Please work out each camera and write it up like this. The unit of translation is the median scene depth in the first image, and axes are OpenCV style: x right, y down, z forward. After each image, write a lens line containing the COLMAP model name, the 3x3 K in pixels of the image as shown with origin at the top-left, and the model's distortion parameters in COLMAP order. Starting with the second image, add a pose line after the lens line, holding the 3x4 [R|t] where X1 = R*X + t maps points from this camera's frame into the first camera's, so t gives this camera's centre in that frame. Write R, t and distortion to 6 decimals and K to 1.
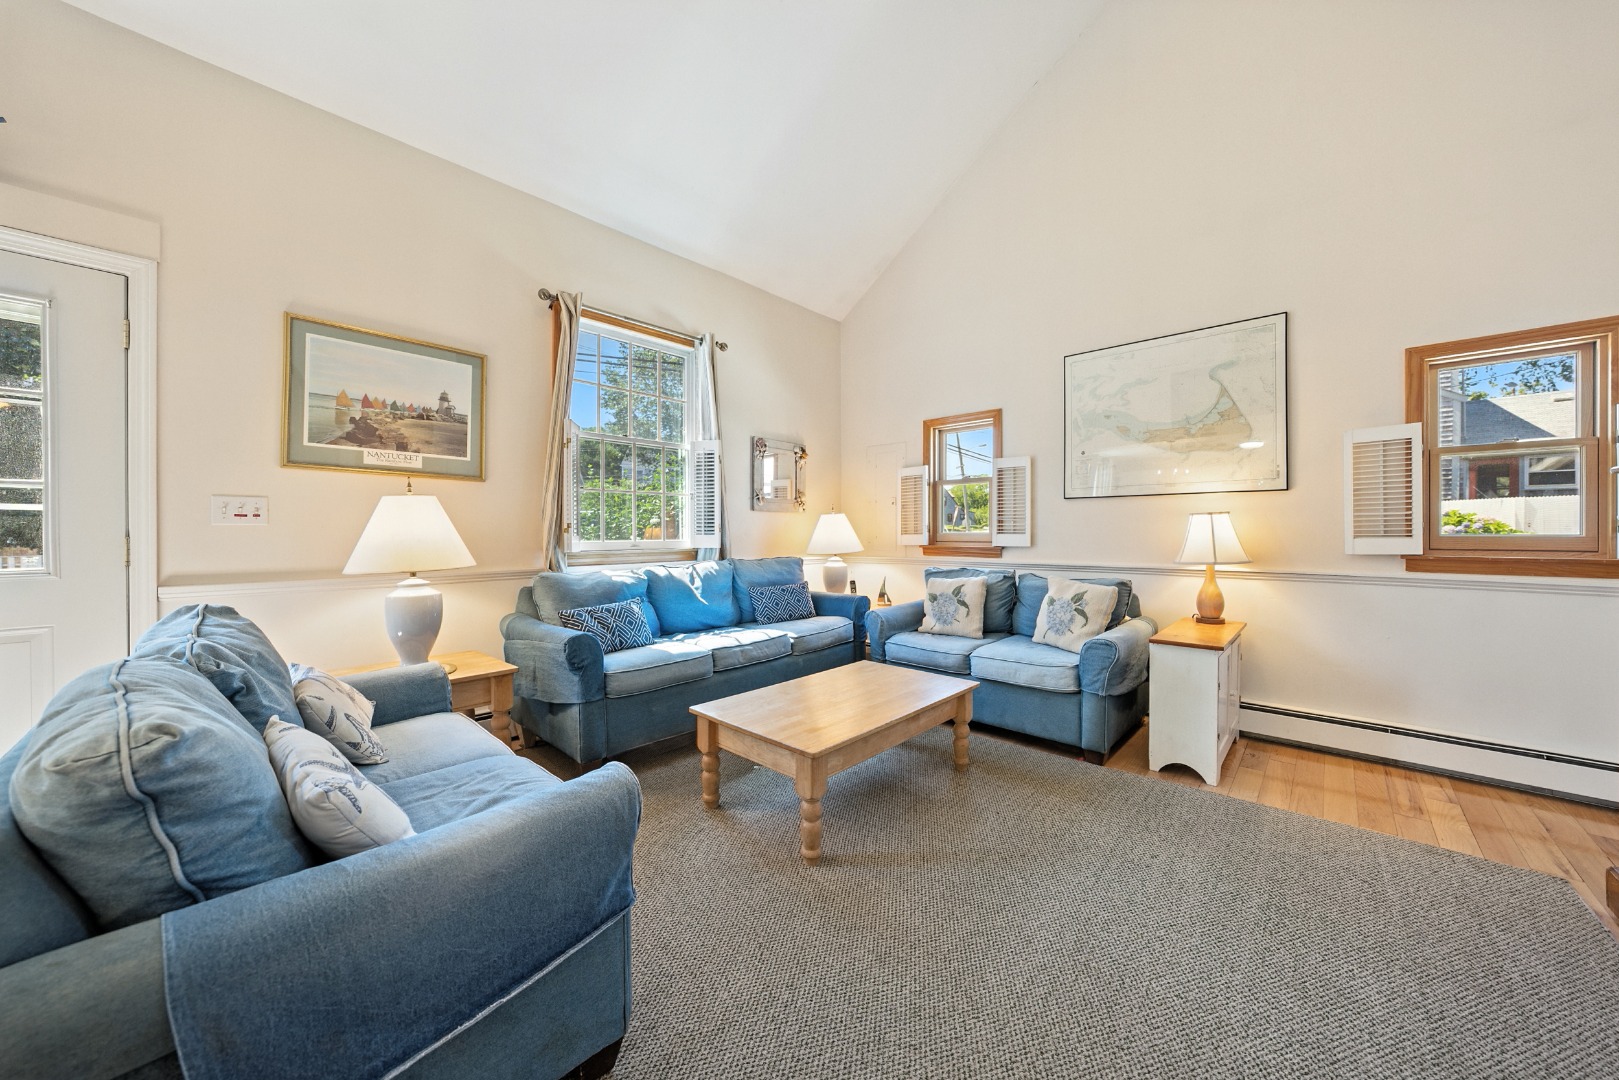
lens RADIAL K [[566.6, 0, 814.5], [0, 566.6, 541.0], [0, 0, 1]] dist [-0.011269, 0.002050]
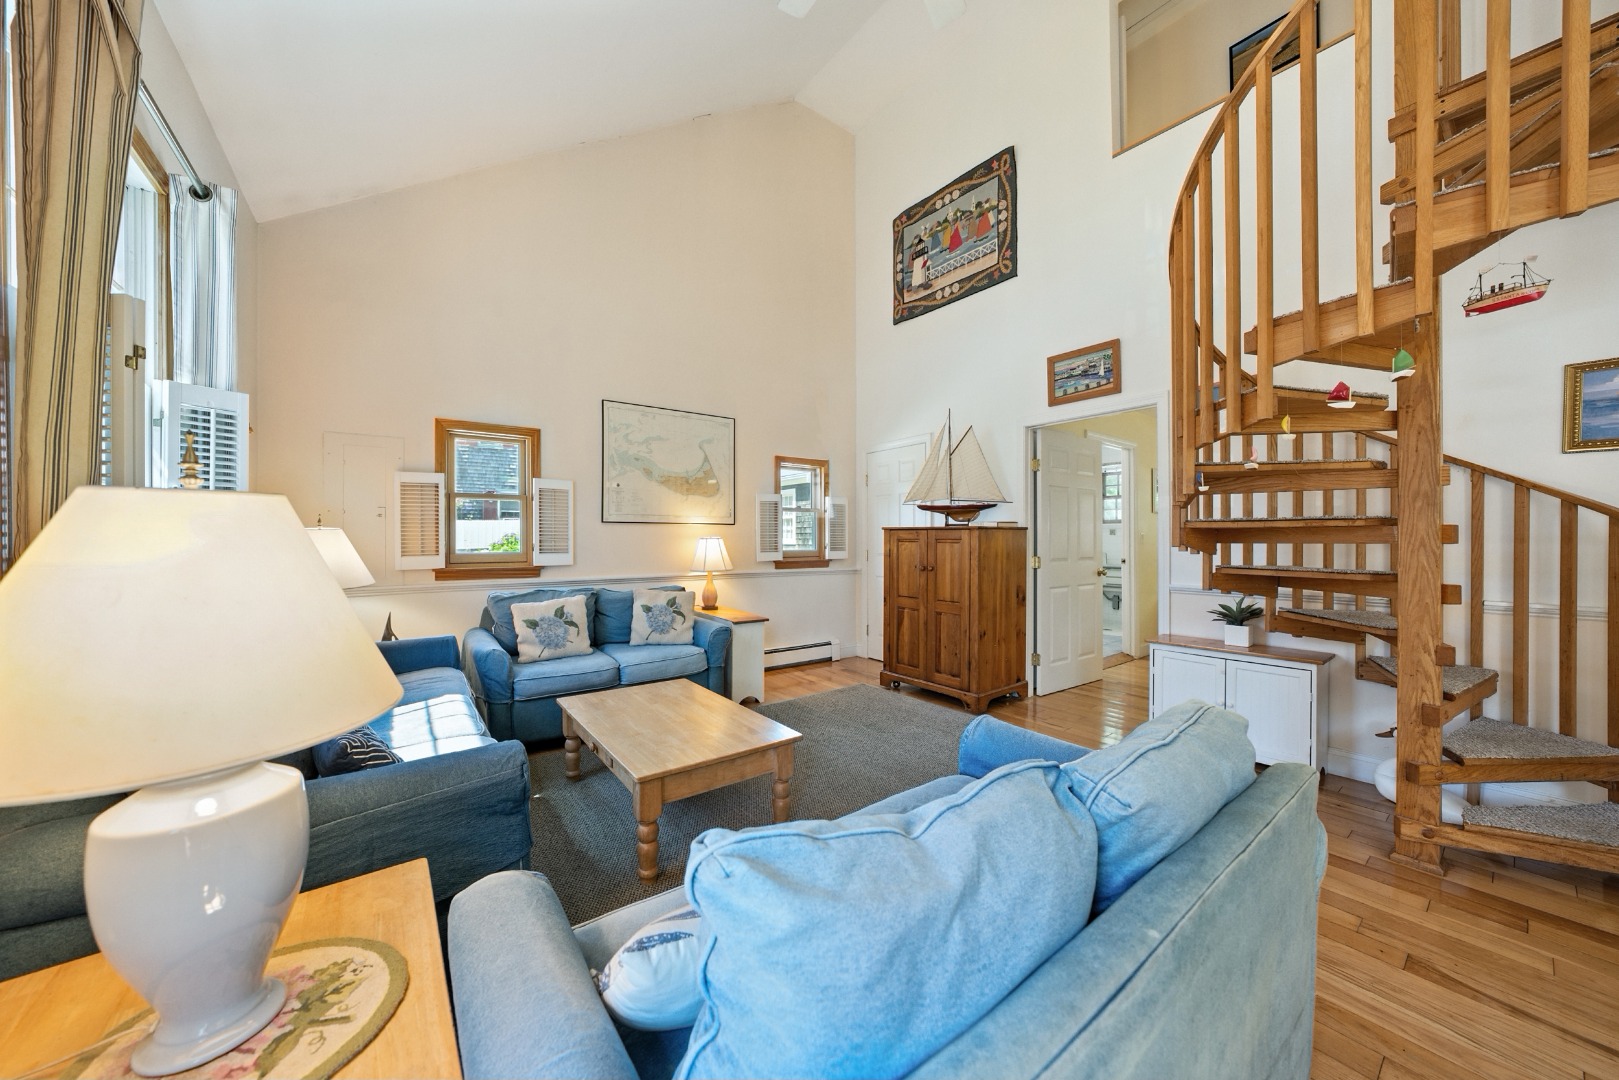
lens RADIAL K [[566.6, 0, 794.0], [0, 566.6, 545.1], [0, 0, 1]] dist [-0.011269, 0.002050]
pose [[0.184519, -0.002755, 0.982825, -0.822930], [0.019612, 0.999807, -0.000880, -0.025748], [-0.982633, 0.019438, 0.184538, 0.532775]]
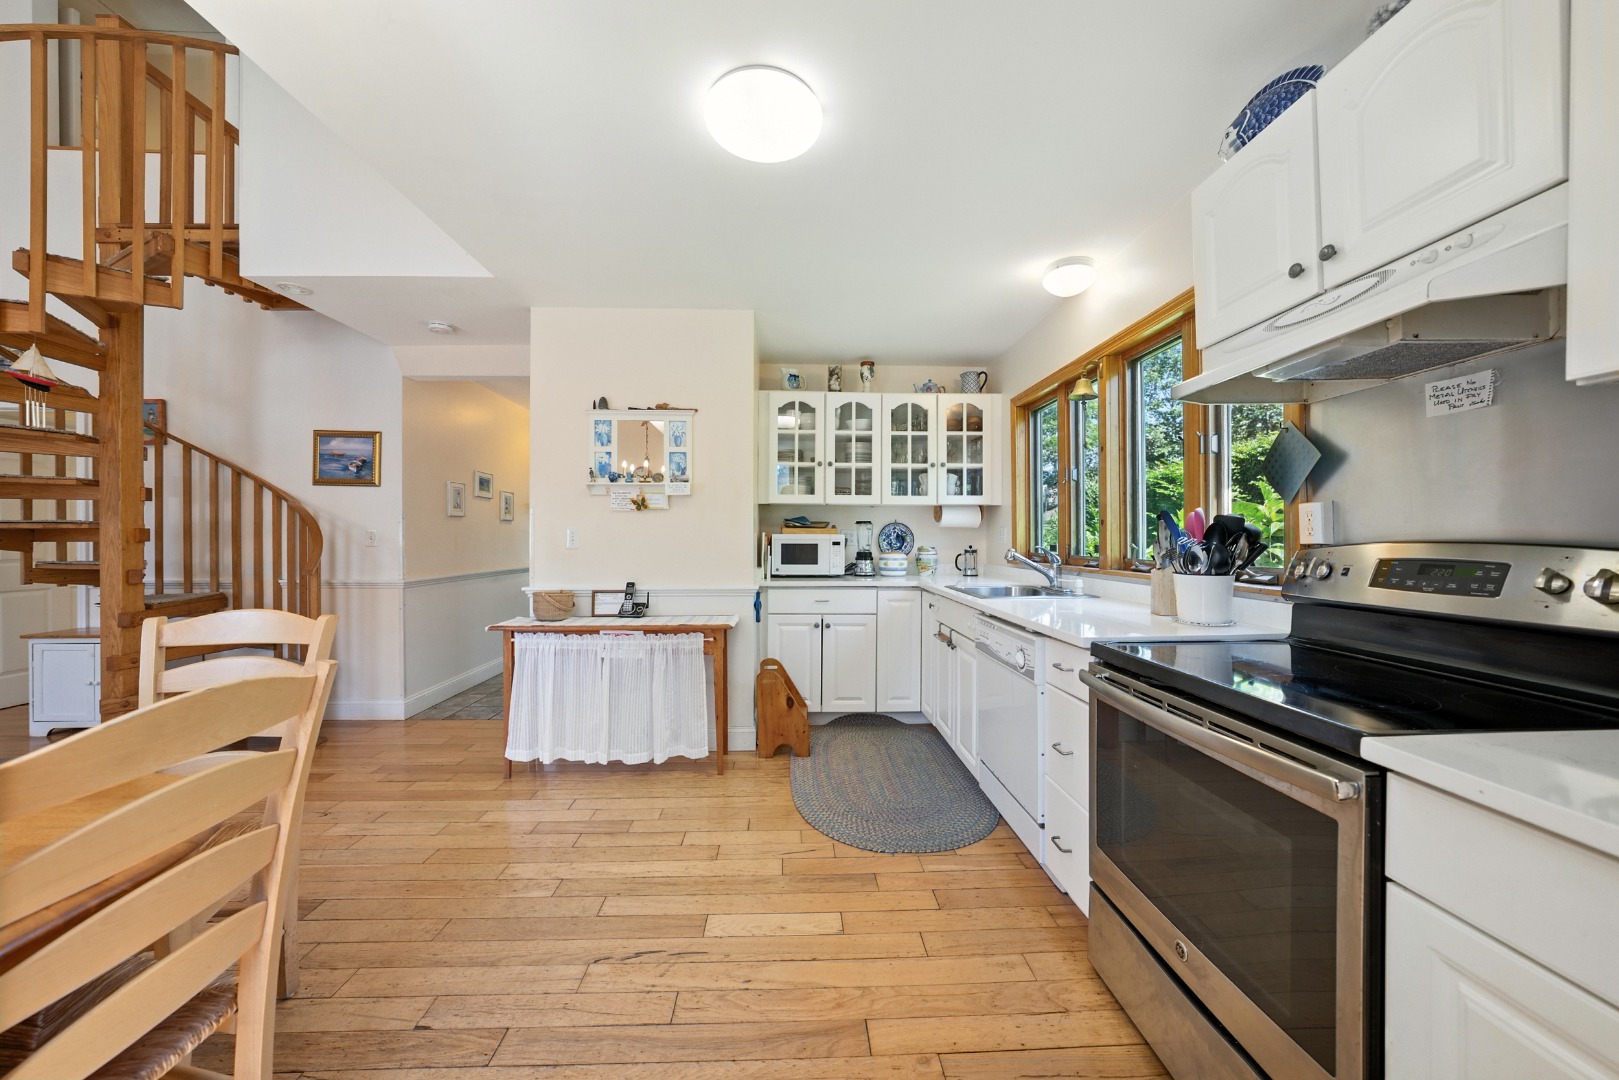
lens RADIAL K [[566.6, 0, 800.6], [0, 566.6, 541.6], [0, 0, 1]] dist [-0.011269, 0.002050]
pose [[-0.693332, -0.003047, 0.720612, -1.573498], [0.013097, 0.999773, 0.016828, -0.013323], [-0.720499, 0.021105, -0.693135, -0.357165]]
